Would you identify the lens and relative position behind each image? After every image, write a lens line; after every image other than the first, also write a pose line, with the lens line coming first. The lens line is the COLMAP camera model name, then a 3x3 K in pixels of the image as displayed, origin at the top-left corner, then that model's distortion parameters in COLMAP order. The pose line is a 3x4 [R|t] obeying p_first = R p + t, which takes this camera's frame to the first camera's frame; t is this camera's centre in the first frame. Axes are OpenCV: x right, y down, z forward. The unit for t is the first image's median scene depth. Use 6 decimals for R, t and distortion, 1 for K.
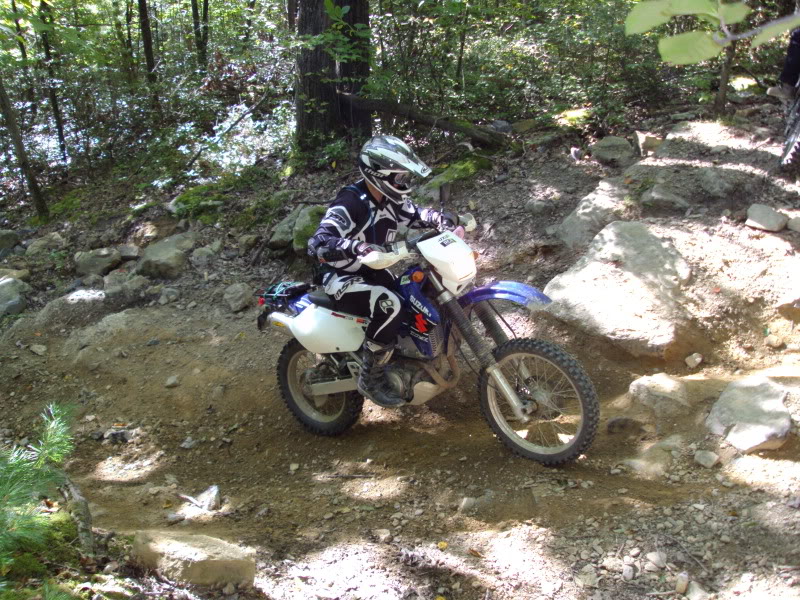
lens RADIAL K [[775.0, 0, 378.6], [0, 775.0, 301.0], [0, 0, 1]] dist [-0.118994, 0.077665]
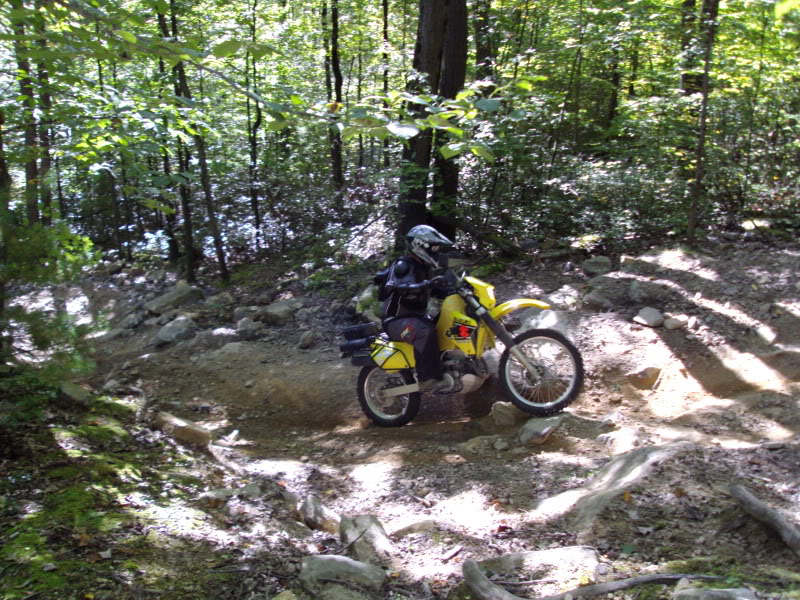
lens RADIAL K [[775.0, 0, 378.6], [0, 775.0, 301.0], [0, 0, 1]] dist [-0.118994, 0.077665]
pose [[0.951829, 0.105928, -0.287751, 0.371256], [-0.146353, 0.981585, -0.122764, 0.087676], [0.269448, 0.158964, 0.949804, -0.383600]]
